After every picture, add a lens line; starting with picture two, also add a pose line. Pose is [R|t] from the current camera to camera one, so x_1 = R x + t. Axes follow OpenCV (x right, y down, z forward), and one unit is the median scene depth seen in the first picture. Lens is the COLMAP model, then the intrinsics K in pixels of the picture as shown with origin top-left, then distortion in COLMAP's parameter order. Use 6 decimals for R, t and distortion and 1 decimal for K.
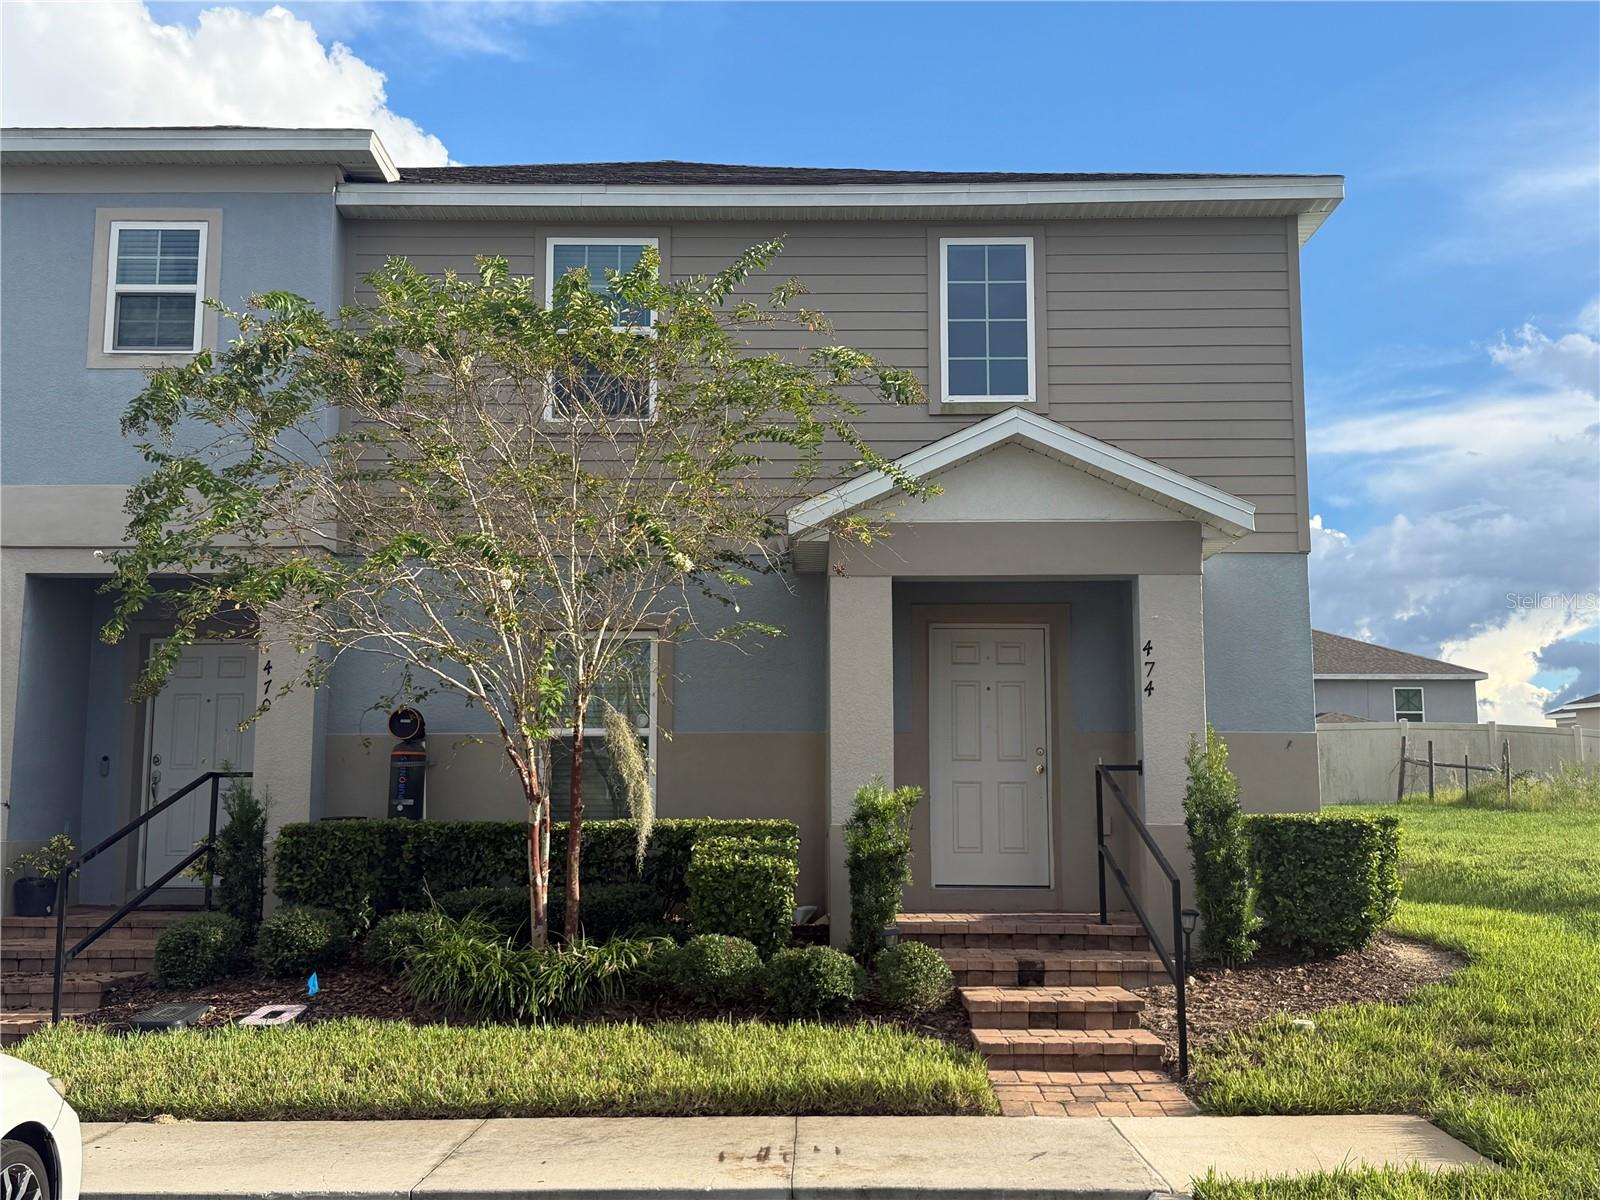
lens RADIAL K [[1633.7, 0, 791.5], [0, 1633.7, 587.6], [0, 0, 1]] dist [0.105713, 0.000000]
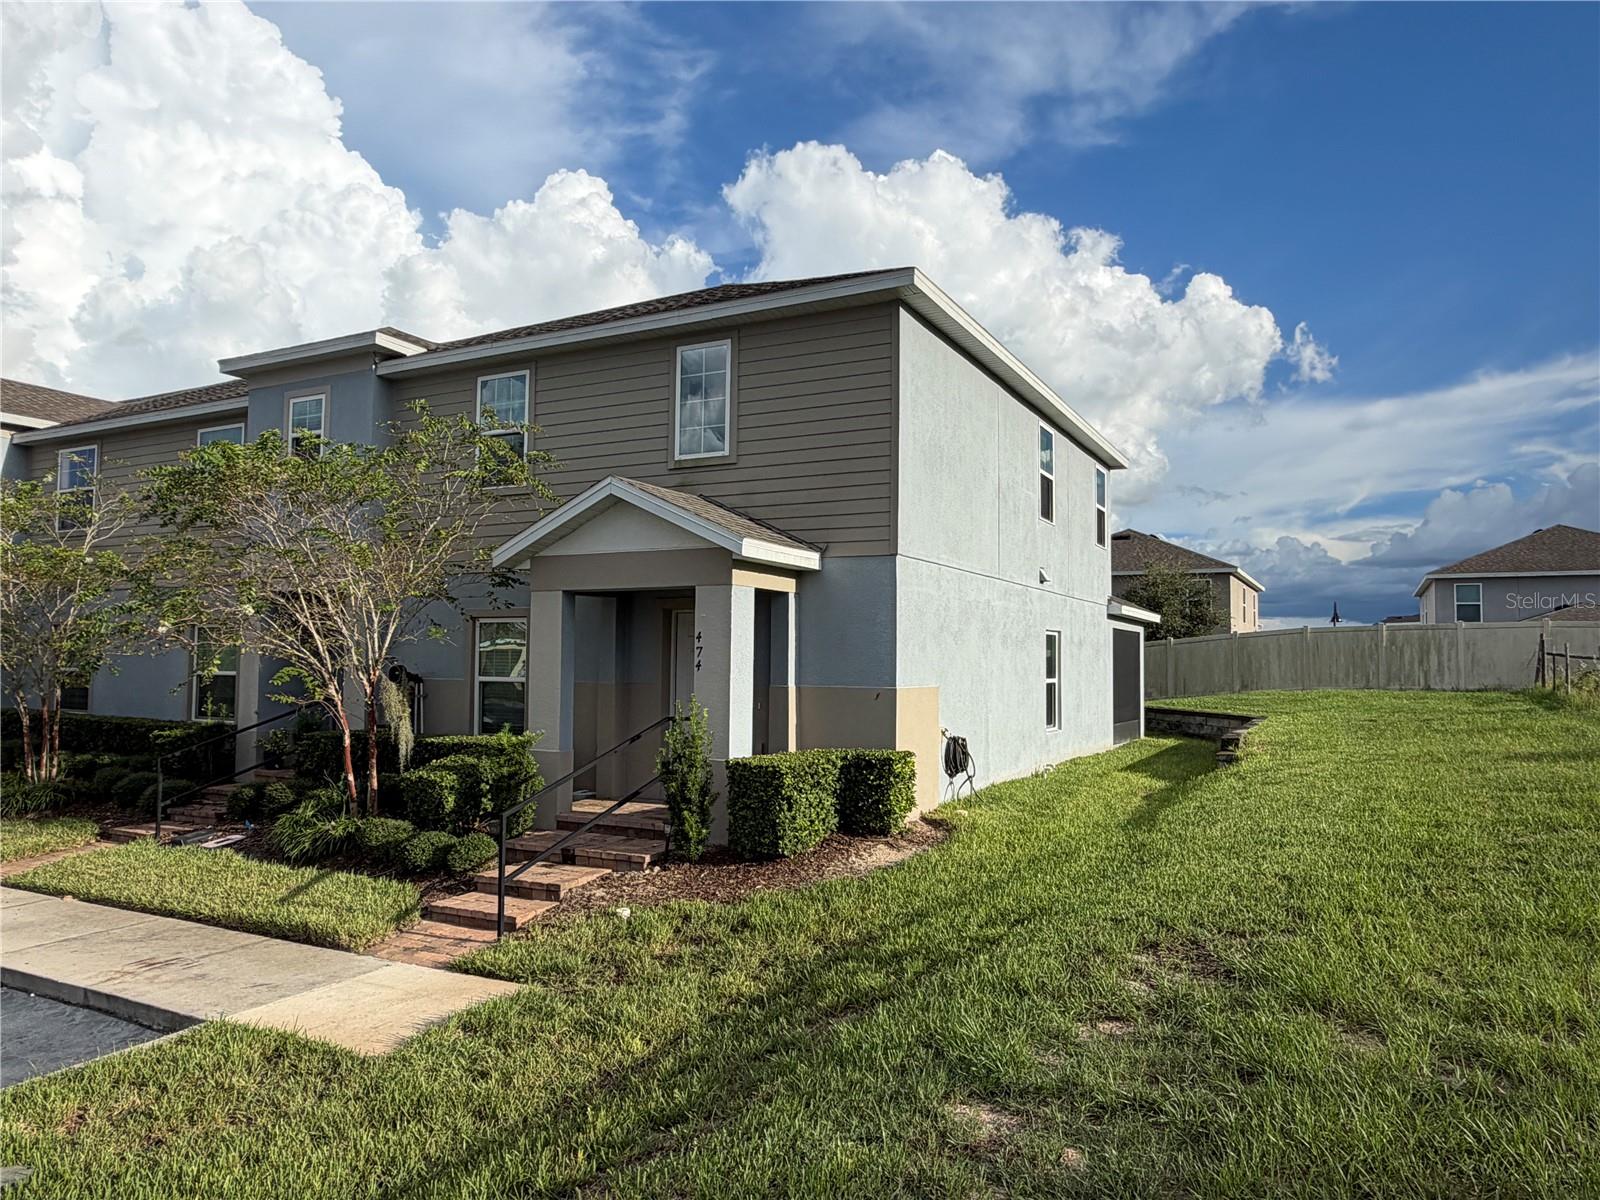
lens RADIAL K [[1070.9, 0, 802.0], [0, 1070.9, 594.3], [0, 0, 1]] dist [-0.015074, 0.022323]
pose [[0.891030, -0.020217, -0.453494, 0.724983], [0.055555, 0.996355, 0.064738, -0.056175], [0.450532, -0.082877, 0.888905, 0.210549]]
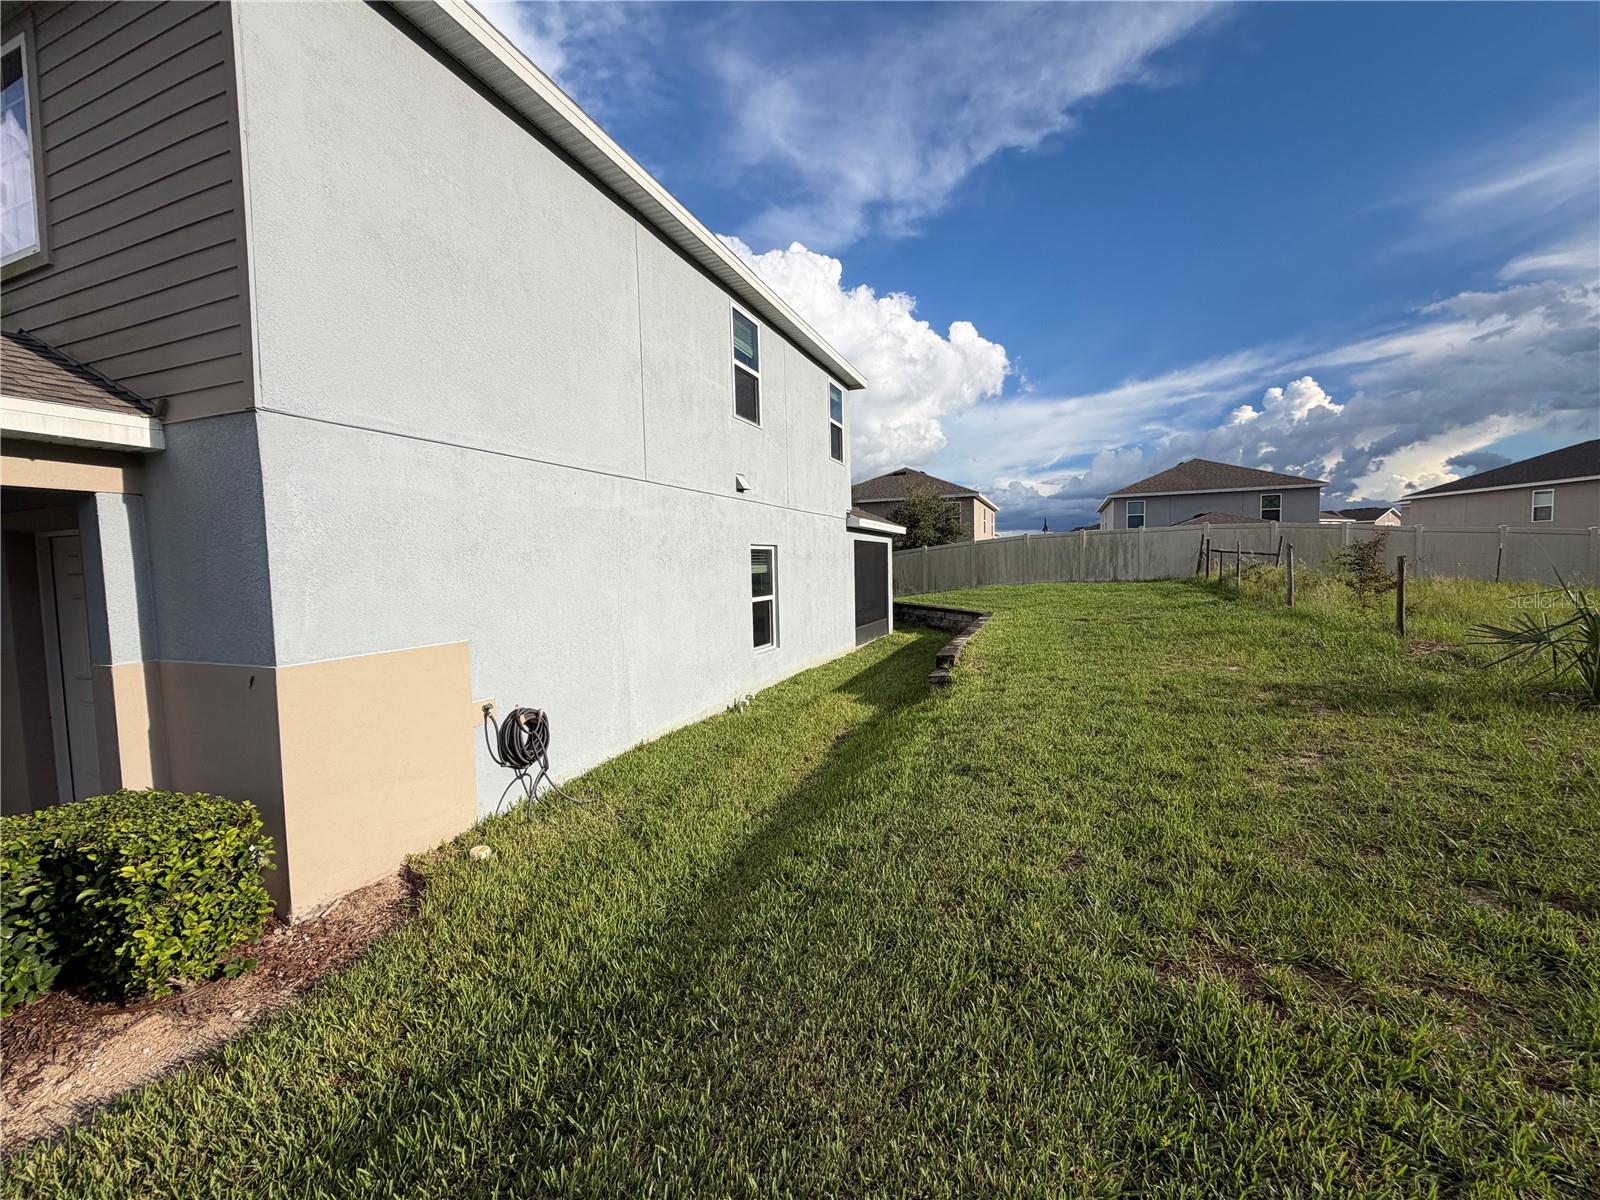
lens RADIAL K [[637.7, 0, 801.1], [0, 637.7, 608.5], [0, 0, 1]] dist [0.001824, -0.000198]
pose [[0.932790, 0.003732, -0.360402, 0.701767], [0.074523, 0.976341, 0.202989, 0.029058], [0.352633, -0.216204, 0.910443, 0.963306]]
